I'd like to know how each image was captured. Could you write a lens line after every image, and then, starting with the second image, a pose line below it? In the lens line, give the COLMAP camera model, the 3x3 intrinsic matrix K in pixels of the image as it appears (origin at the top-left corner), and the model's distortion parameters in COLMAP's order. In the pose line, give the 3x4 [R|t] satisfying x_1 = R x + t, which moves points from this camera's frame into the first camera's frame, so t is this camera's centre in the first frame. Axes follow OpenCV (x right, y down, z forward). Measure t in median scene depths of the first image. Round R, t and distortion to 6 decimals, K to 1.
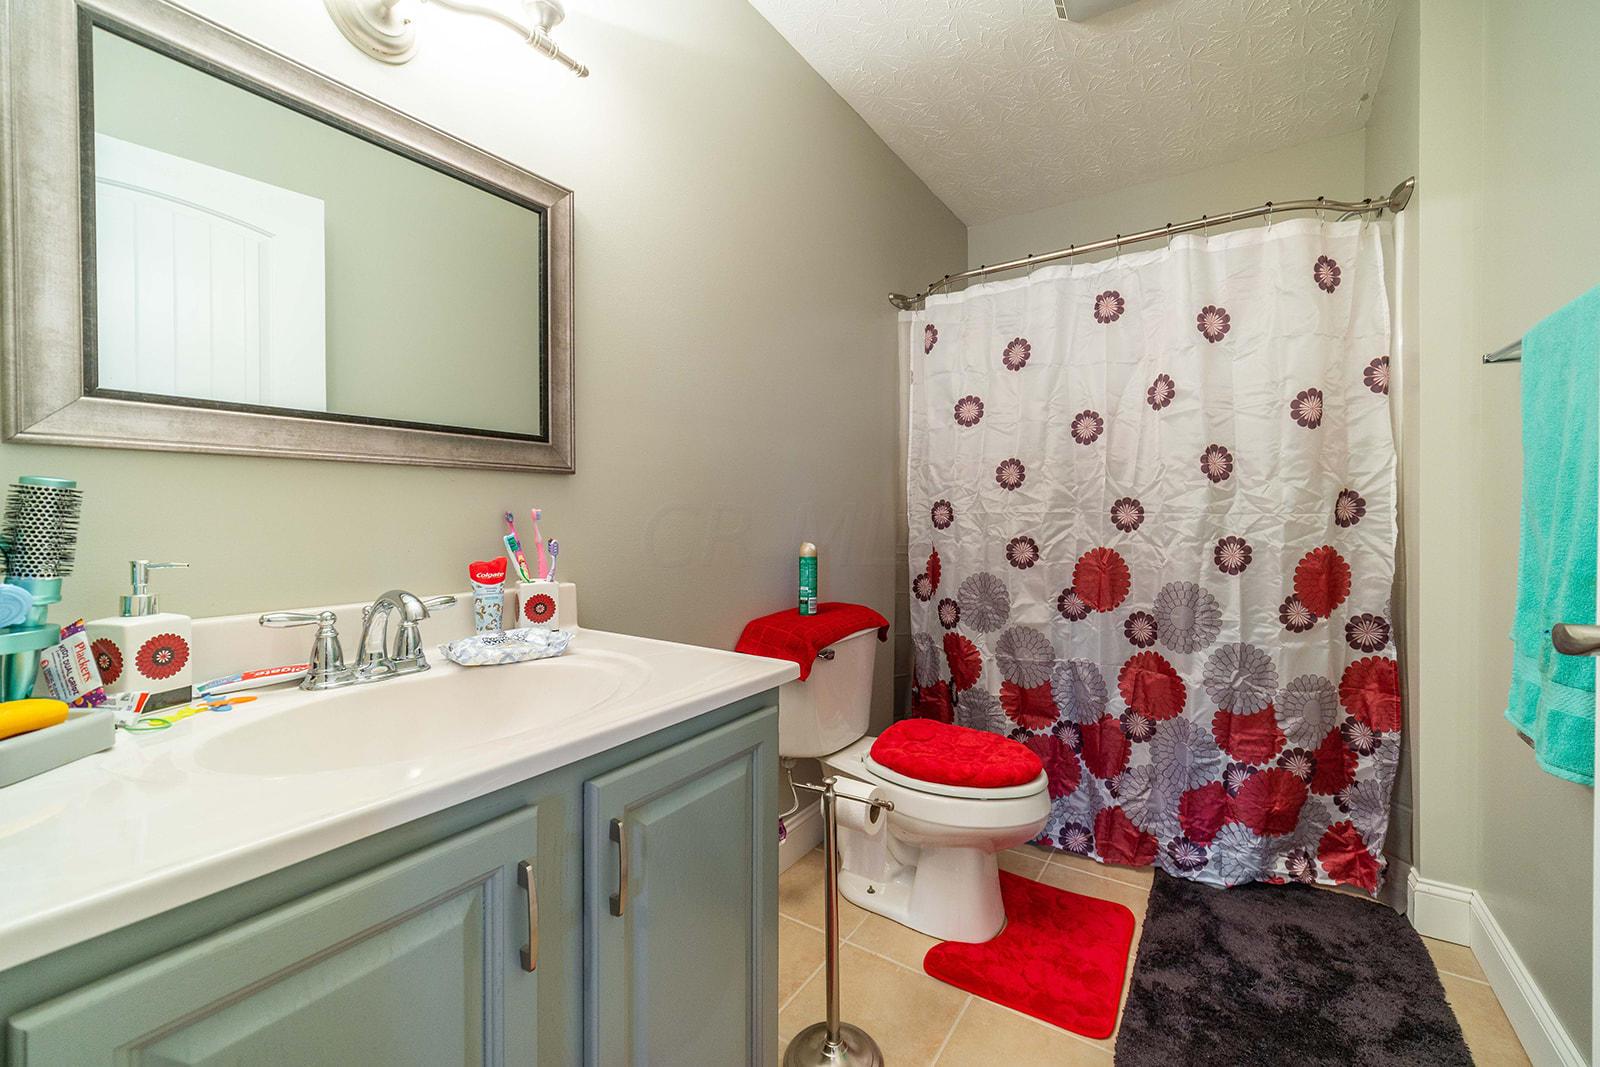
lens RADIAL K [[634.1, 0, 823.8], [0, 634.1, 515.8], [0, 0, 1]] dist [0.000782, 0.000001]
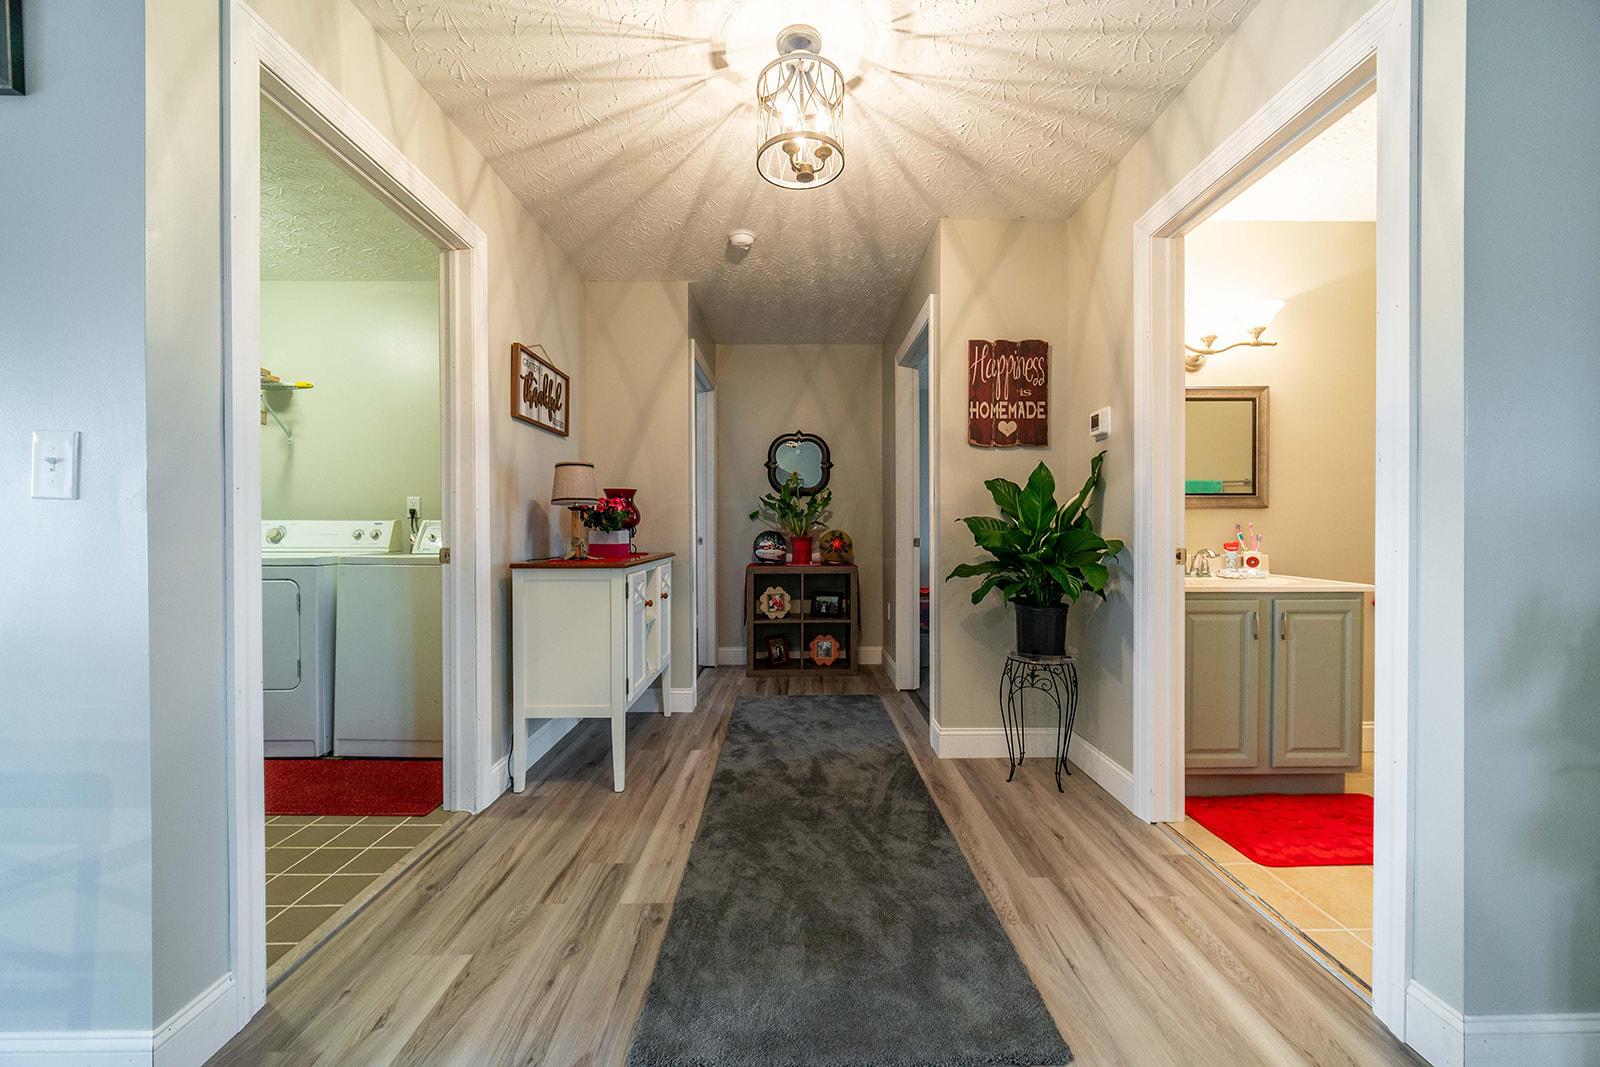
lens RADIAL K [[631.1, 0, 808.6], [0, 631.1, 534.1], [0, 0, 1]] dist [-0.002121, -0.000145]
pose [[0.546817, 0.003834, -0.837243, 0.693806], [-0.008991, 0.999959, -0.001293, 0.053353], [0.837204, 0.008235, 0.546829, -1.871409]]
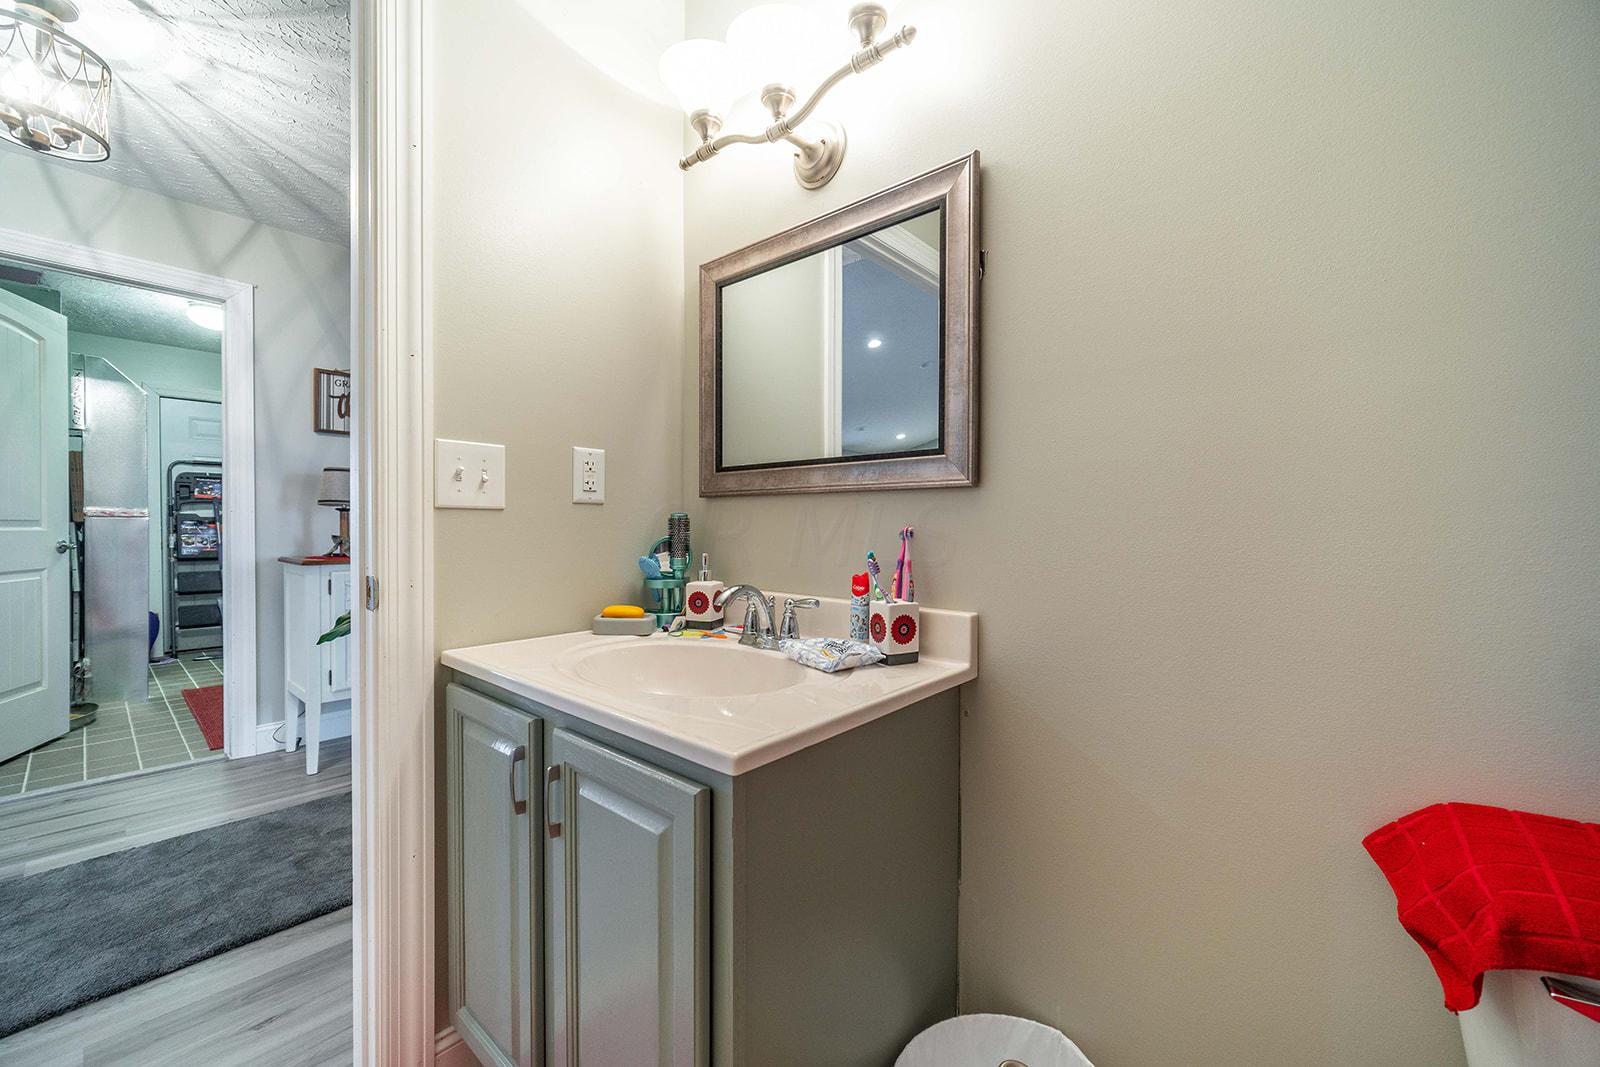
lens RADIAL K [[646.4, 0, 805.5], [0, 646.4, 534.2], [0, 0, 1]] dist [-0.000701, -0.000038]
pose [[-0.147287, 0.003898, -0.989086, 0.546137], [-0.025133, 0.999655, 0.007682, -0.008448], [0.988774, 0.025990, -0.147138, 1.033498]]
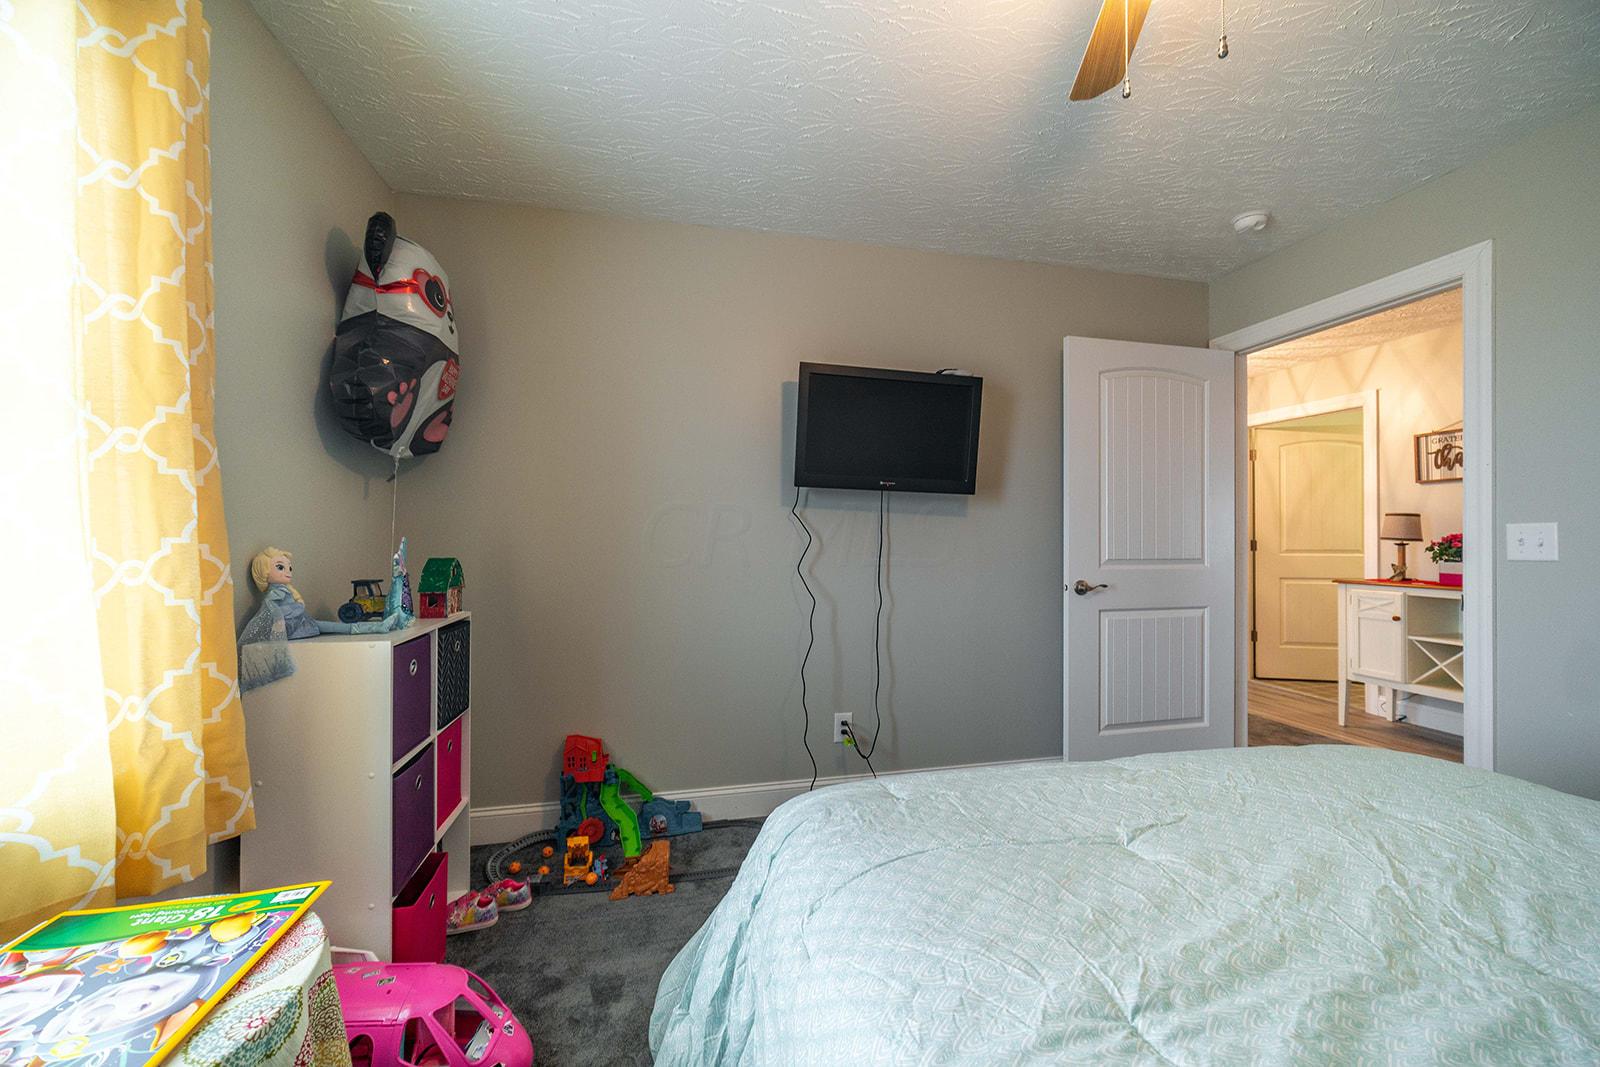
lens RADIAL K [[631.1, 0, 808.6], [0, 631.1, 534.1], [0, 0, 1]] dist [-0.002121, -0.000145]
pose [[-0.726052, -0.002851, 0.687634, -1.759386], [0.006082, 0.999926, 0.010569, -0.146092], [-0.687613, 0.011856, -0.725981, 3.310656]]
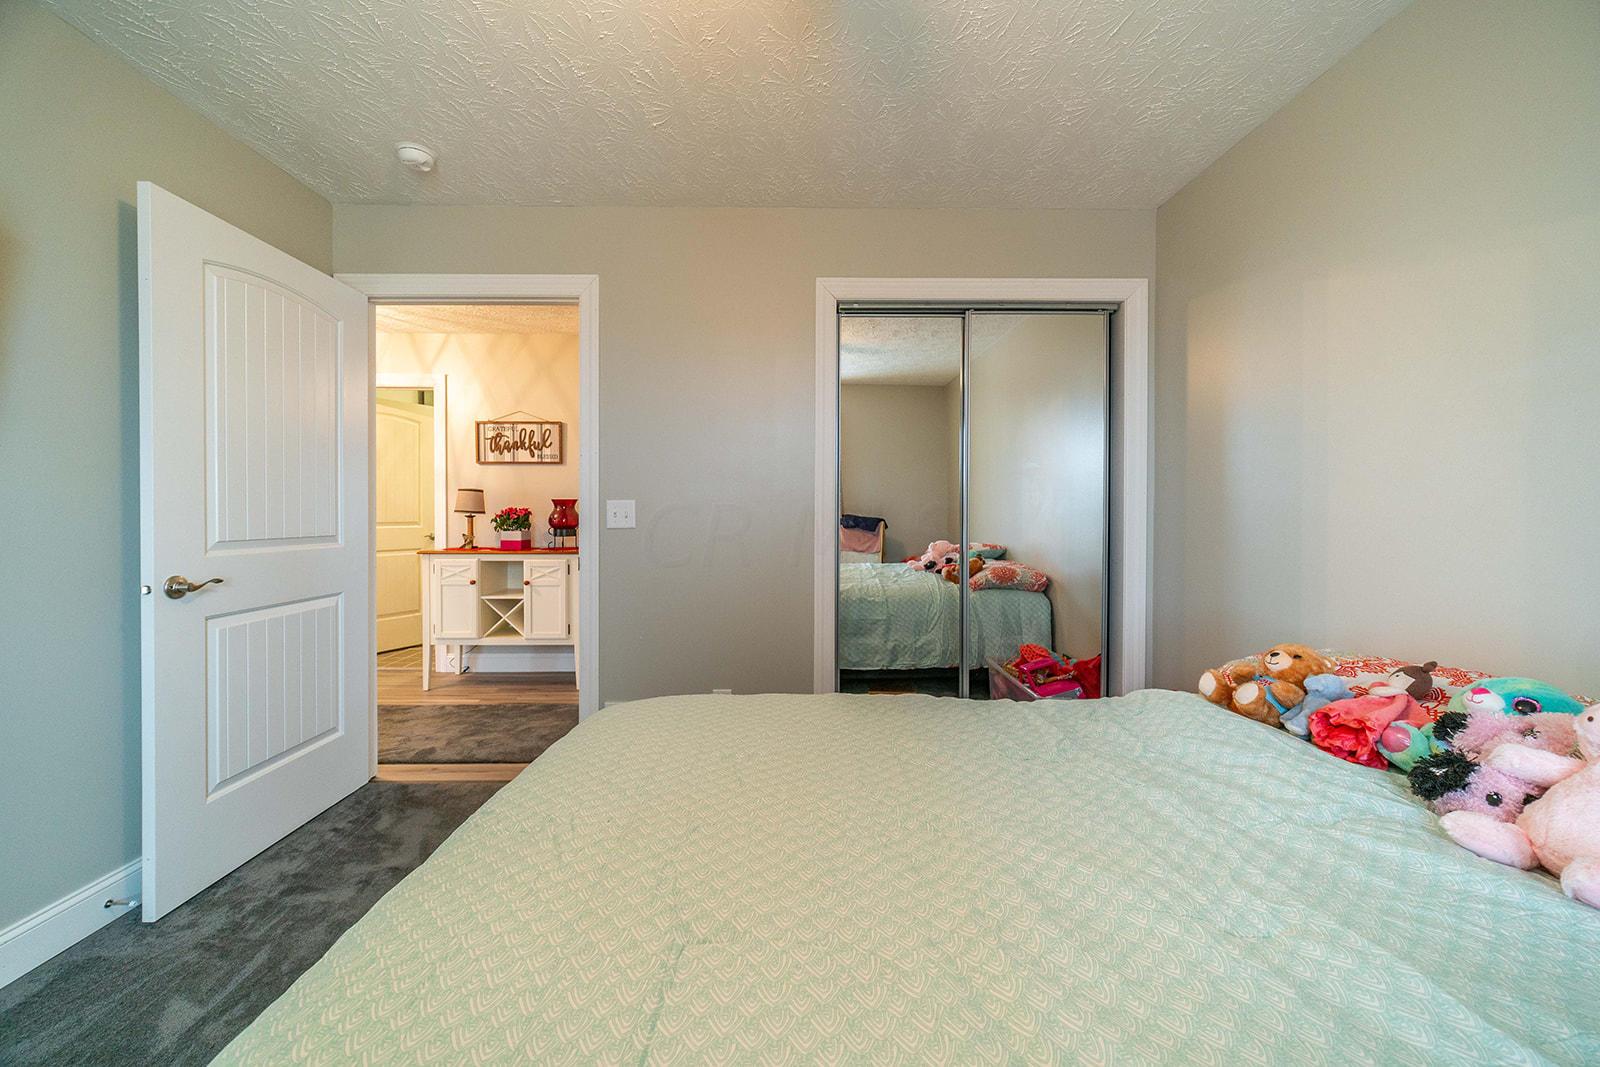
lens RADIAL K [[634.8, 0, 799.6], [0, 634.8, 520.2], [0, 0, 1]] dist [-0.001133, -0.000156]
pose [[-0.830638, -0.000839, -0.556812, -1.276286], [-0.016605, 0.999591, 0.023265, -0.136493], [0.556565, 0.028571, -0.830312, 2.997328]]
